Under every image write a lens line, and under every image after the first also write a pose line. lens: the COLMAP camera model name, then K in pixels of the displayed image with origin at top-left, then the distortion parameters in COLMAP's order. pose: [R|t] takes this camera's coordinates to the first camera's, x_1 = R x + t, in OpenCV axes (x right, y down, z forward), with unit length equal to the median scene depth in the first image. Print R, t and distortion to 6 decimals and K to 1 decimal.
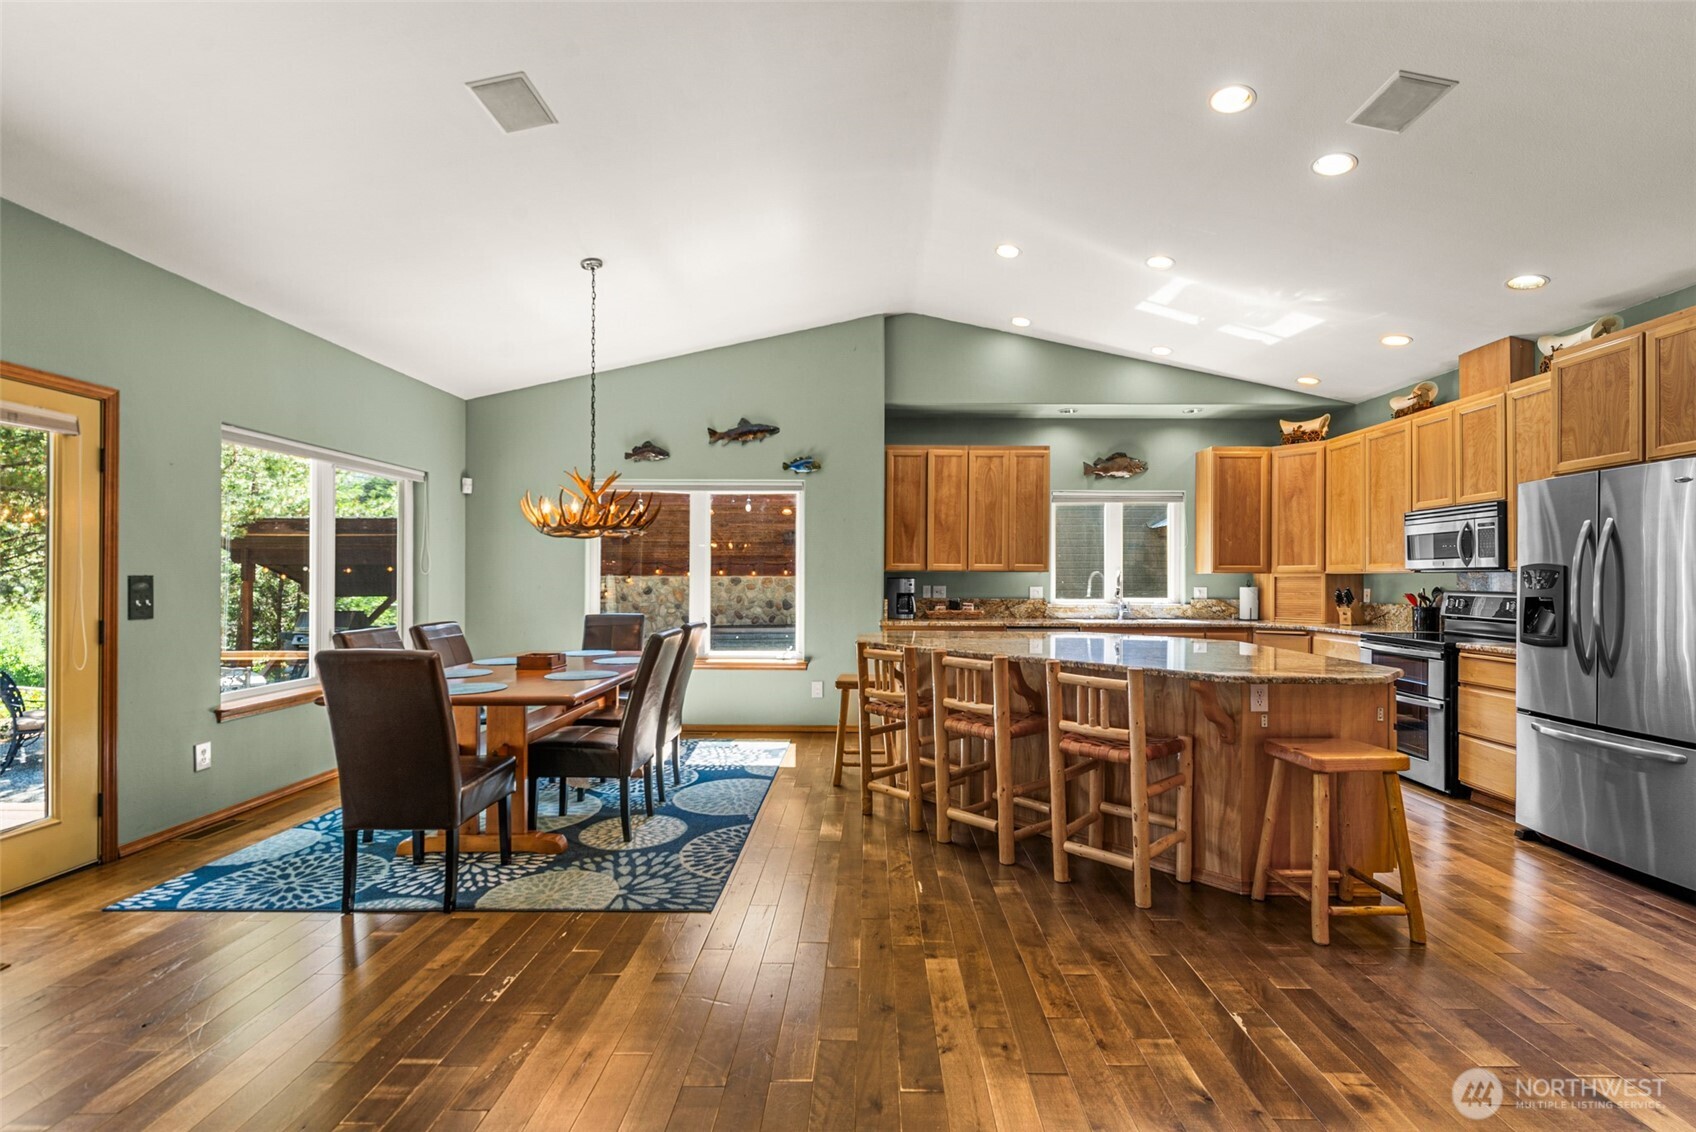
lens RADIAL K [[735.9, 0, 858.9], [0, 735.9, 578.0], [0, 0, 1]] dist [0.006747, -0.002441]
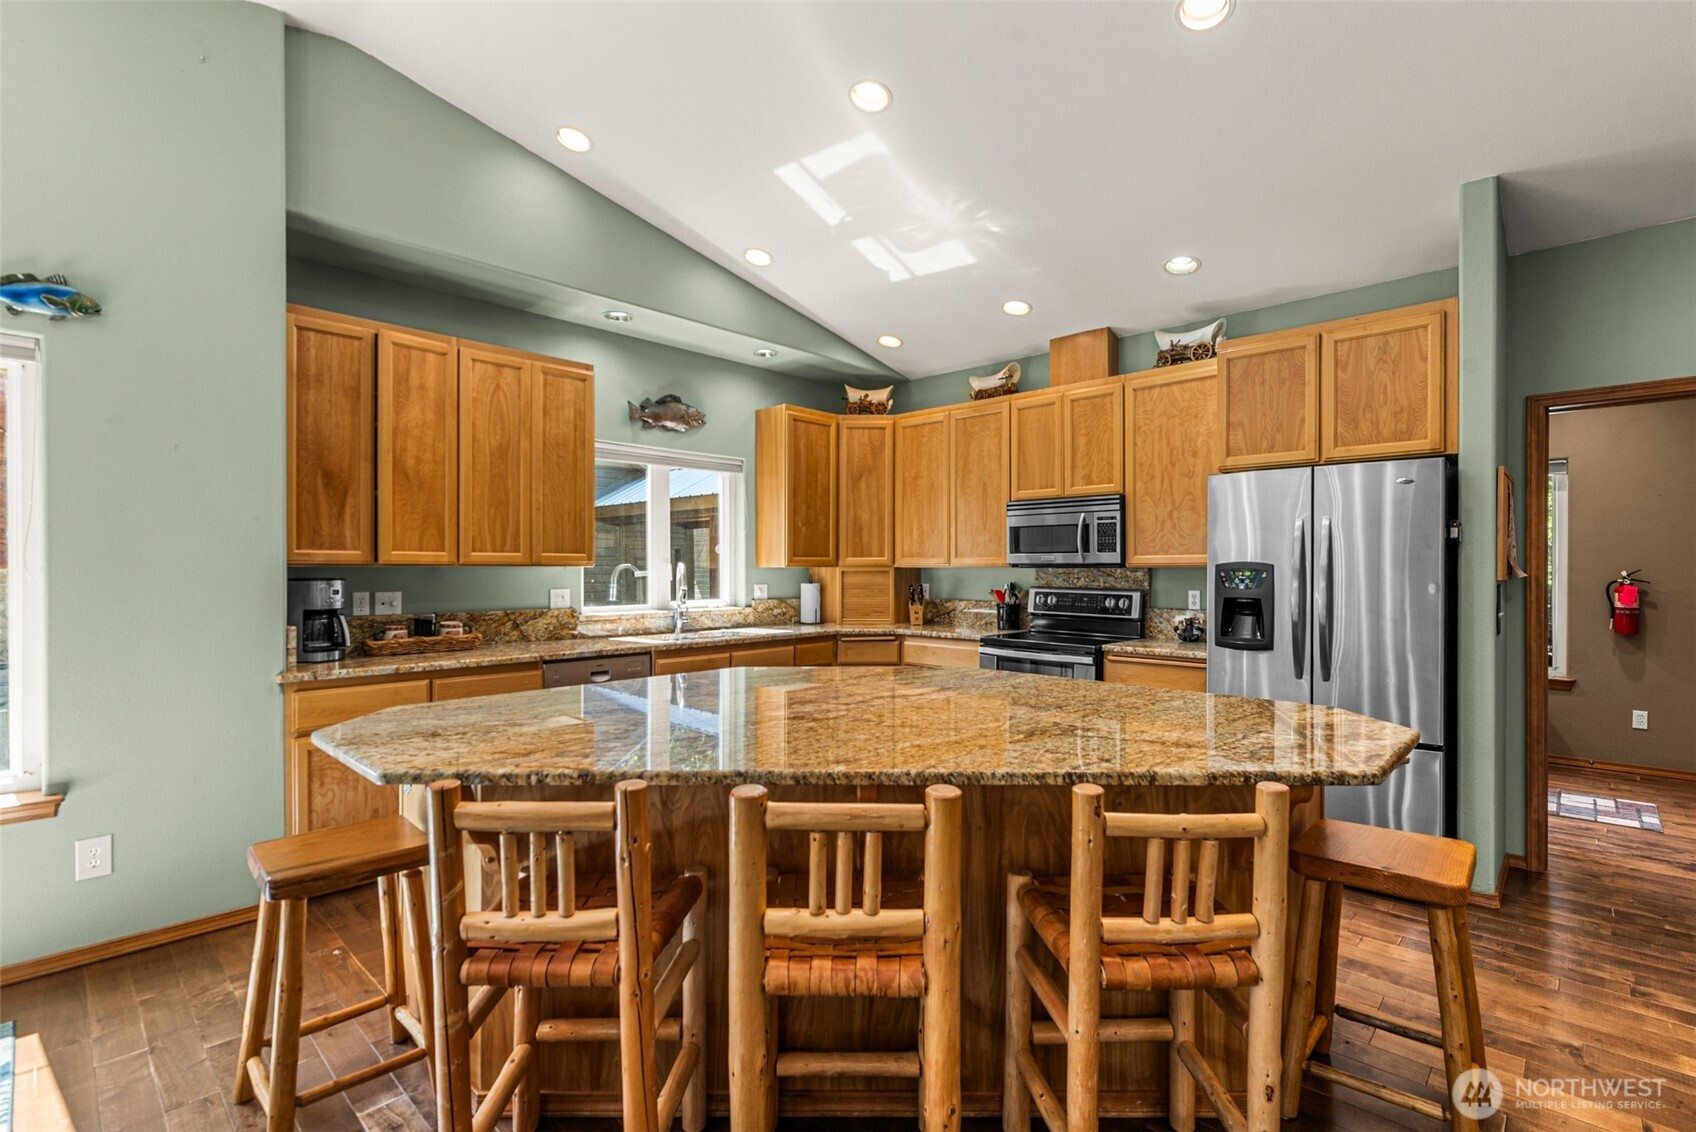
lens RADIAL K [[775.9, 0, 850.3], [0, 775.9, 577.6], [0, 0, 1]] dist [-0.002295, -0.003306]
pose [[0.681191, -0.013756, 0.731976, -0.082421], [0.001385, 0.999846, 0.017501, -0.009619], [-0.732104, -0.010908, 0.681105, 0.400250]]
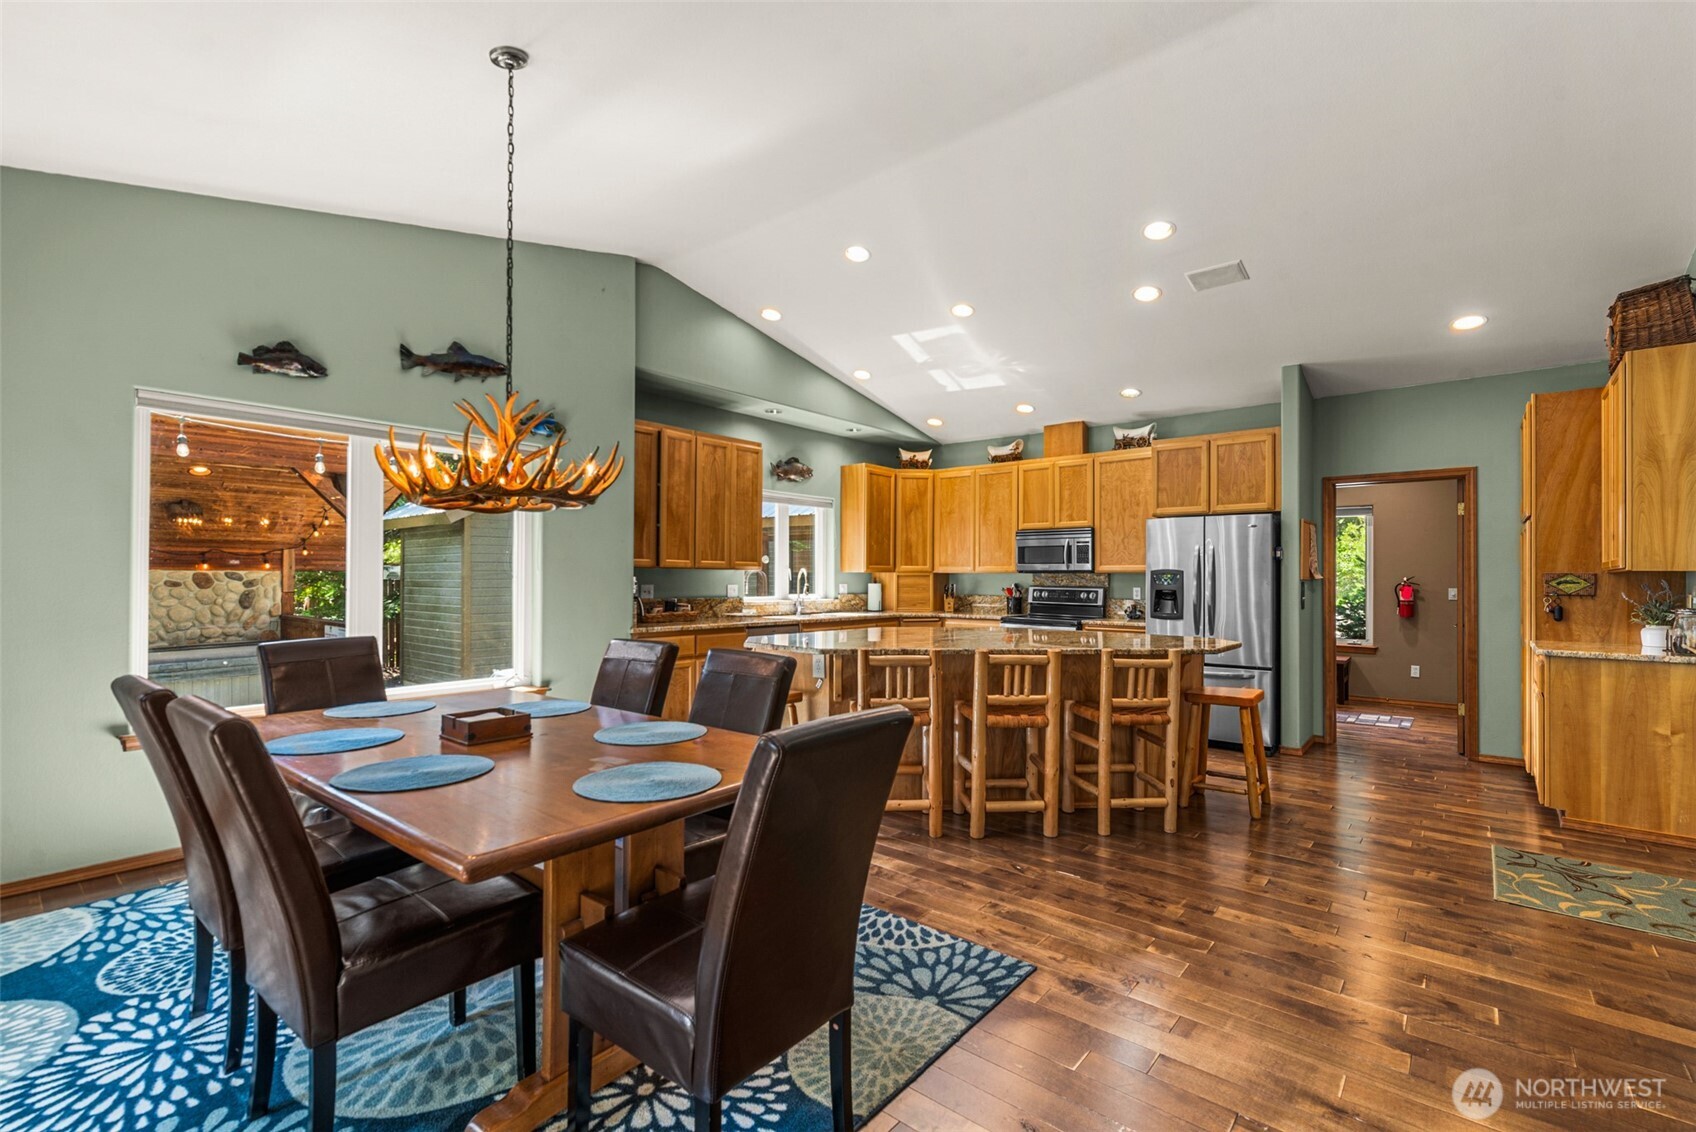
lens RADIAL K [[735.9, 0, 828.5], [0, 735.9, 573.9], [0, 0, 1]] dist [0.006747, -0.002441]
pose [[0.656099, 0.005018, 0.754659, -0.459553], [-0.005780, 0.999982, -0.001624, -0.001021], [-0.754653, -0.003296, 0.656116, 0.285857]]
